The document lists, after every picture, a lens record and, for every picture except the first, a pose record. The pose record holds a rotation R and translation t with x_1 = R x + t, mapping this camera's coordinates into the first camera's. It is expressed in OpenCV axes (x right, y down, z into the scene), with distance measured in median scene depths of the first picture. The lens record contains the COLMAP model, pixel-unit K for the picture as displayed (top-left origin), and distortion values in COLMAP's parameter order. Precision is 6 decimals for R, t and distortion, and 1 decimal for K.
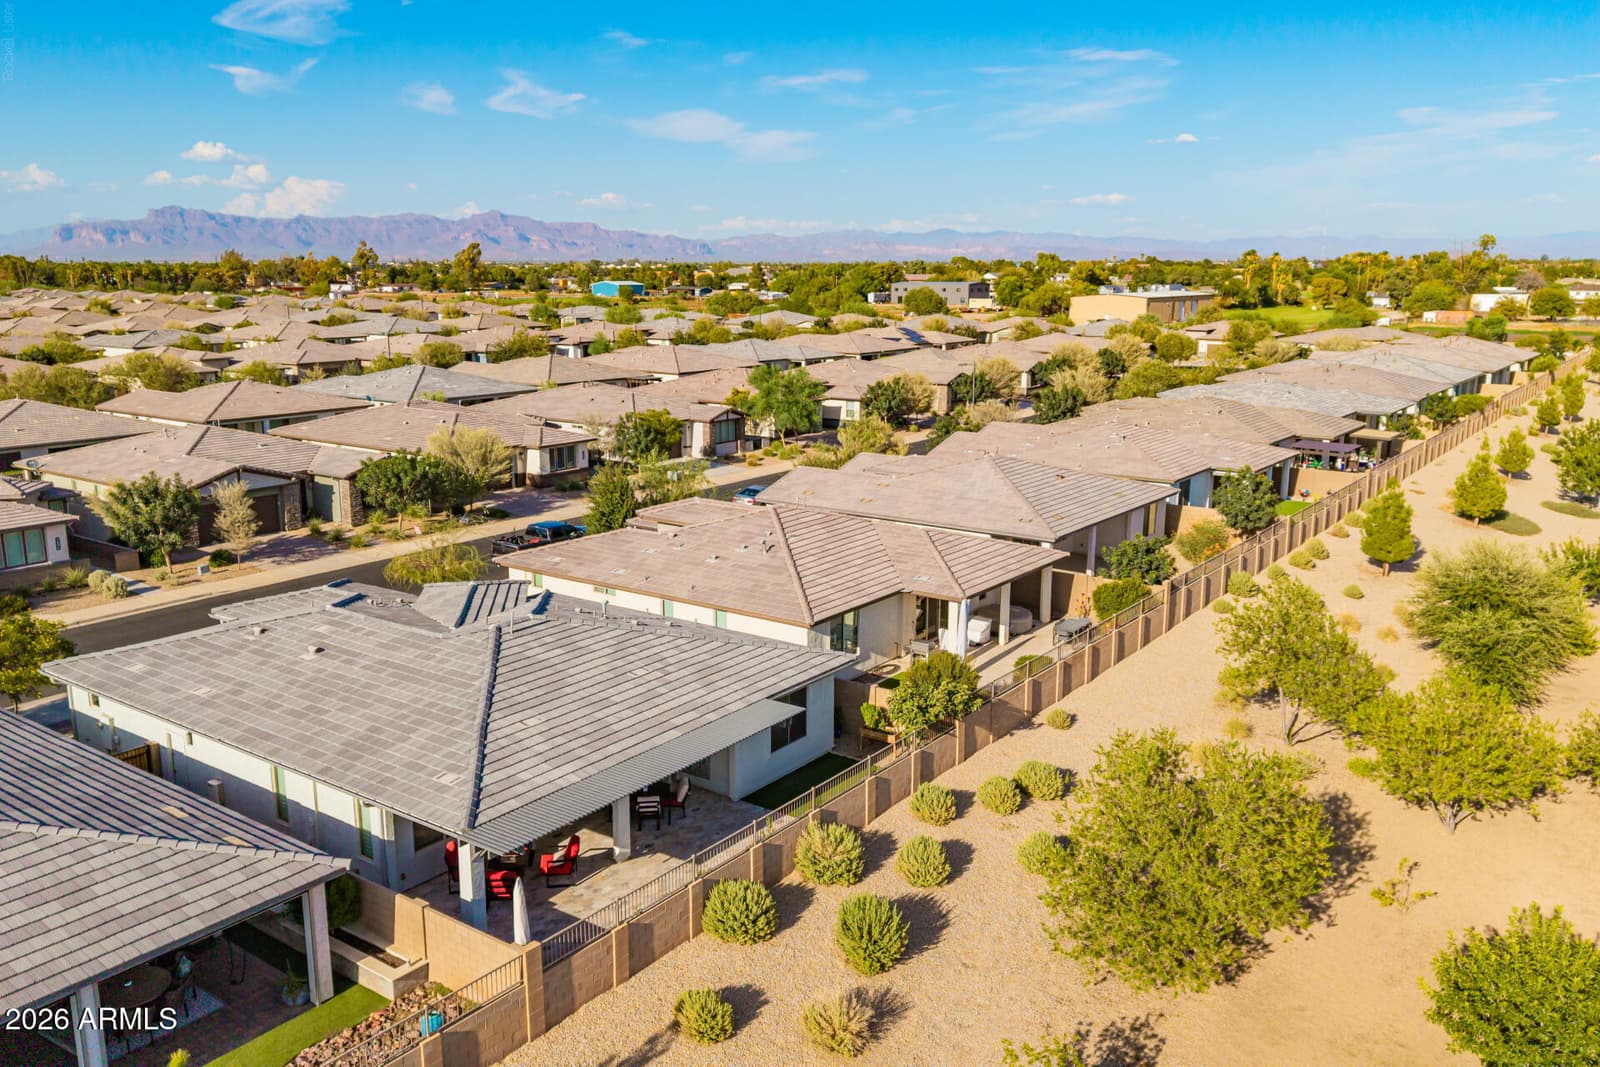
lens RADIAL K [[1270.7, 0, 800.0], [0, 1270.7, 533.5], [0, 0, 1]] dist [0.003438, -0.015075]
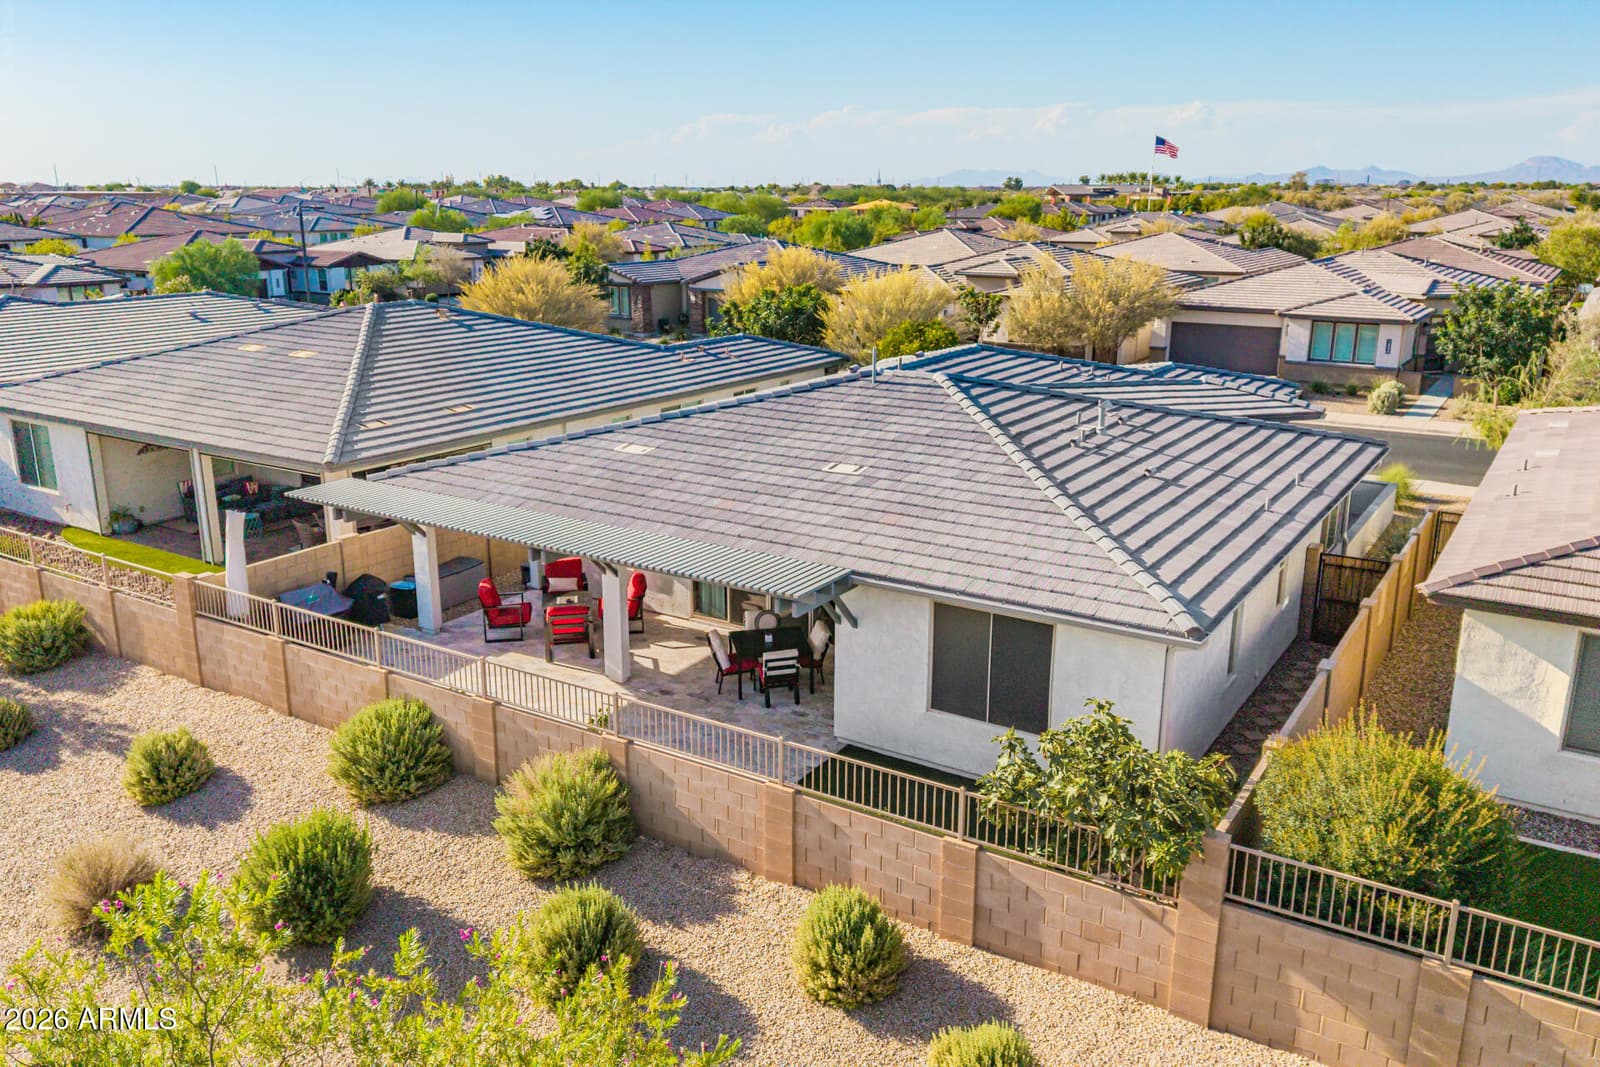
lens RADIAL K [[1270.7, 0, 800.0], [0, 1270.7, 533.5], [0, 0, 1]] dist [0.003438, -0.015075]
pose [[0.028117, 0.254904, -0.966557, 0.272191], [-0.204569, 0.947942, 0.244044, 0.000024], [0.978448, 0.190866, 0.078799, 0.565867]]
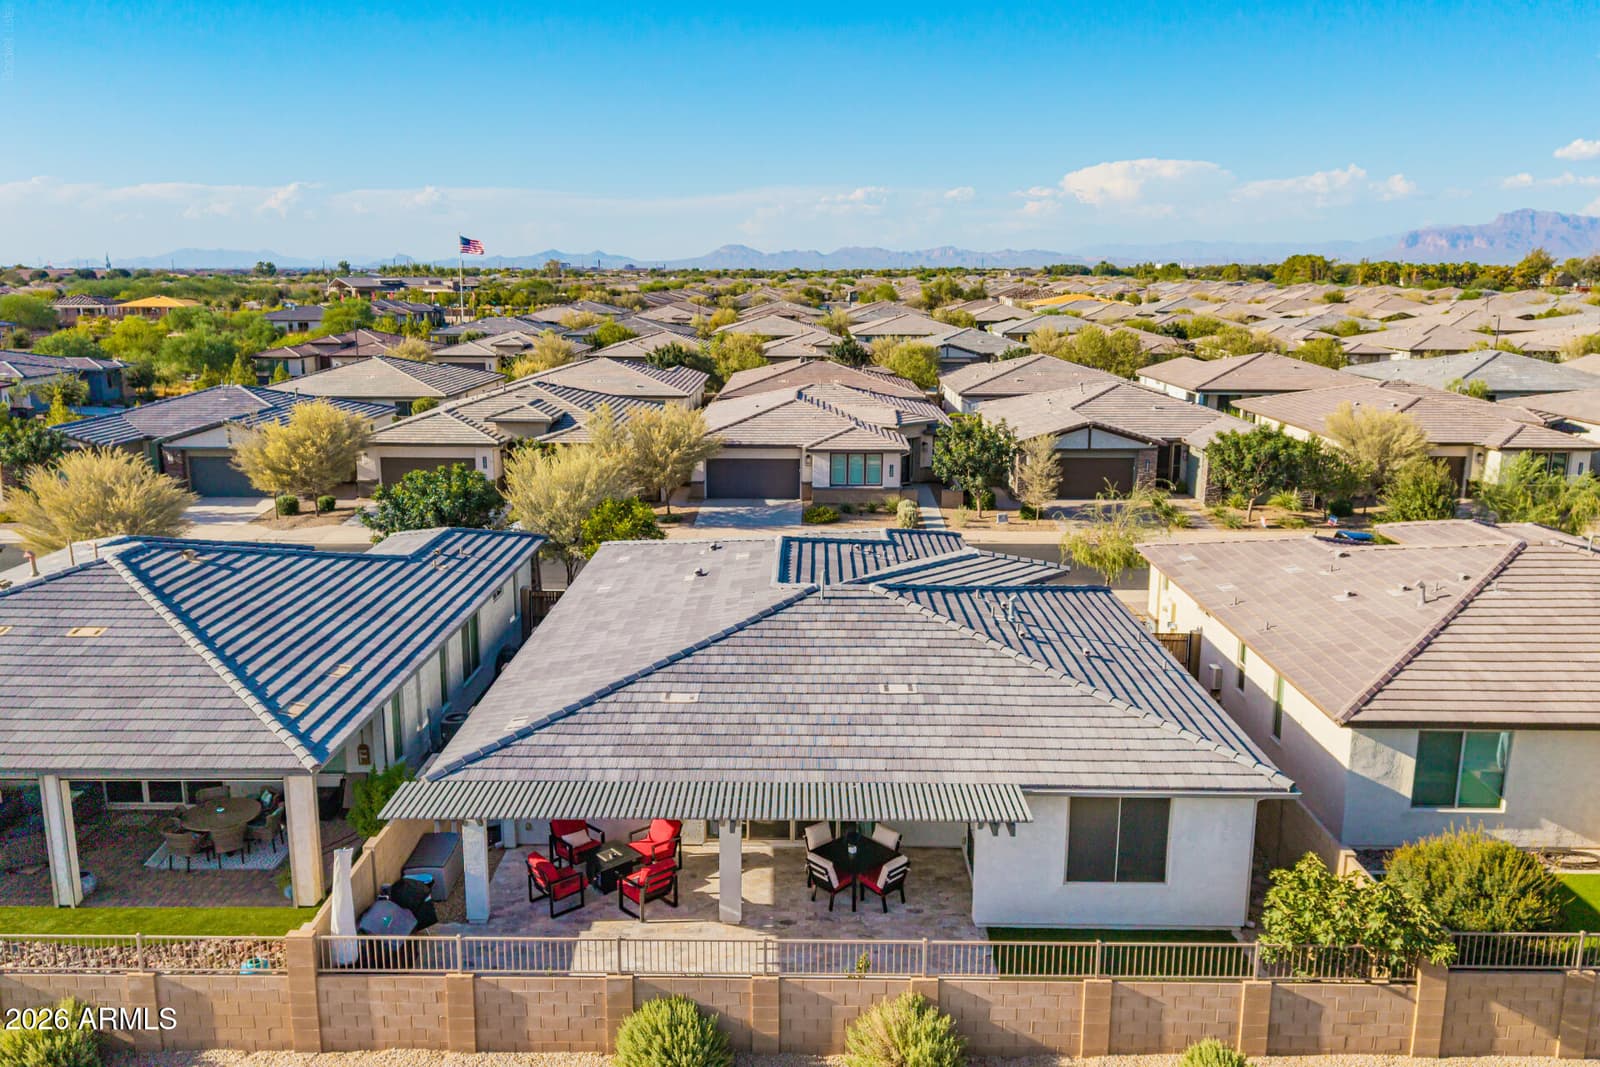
lens RADIAL K [[1270.7, 0, 800.0], [0, 1270.7, 533.5], [0, 0, 1]] dist [0.003438, -0.015075]
pose [[0.562247, 0.164059, -0.810533, 0.237499], [-0.170563, 0.982056, 0.080461, -0.012569], [0.809189, 0.093008, 0.580140, 0.331533]]
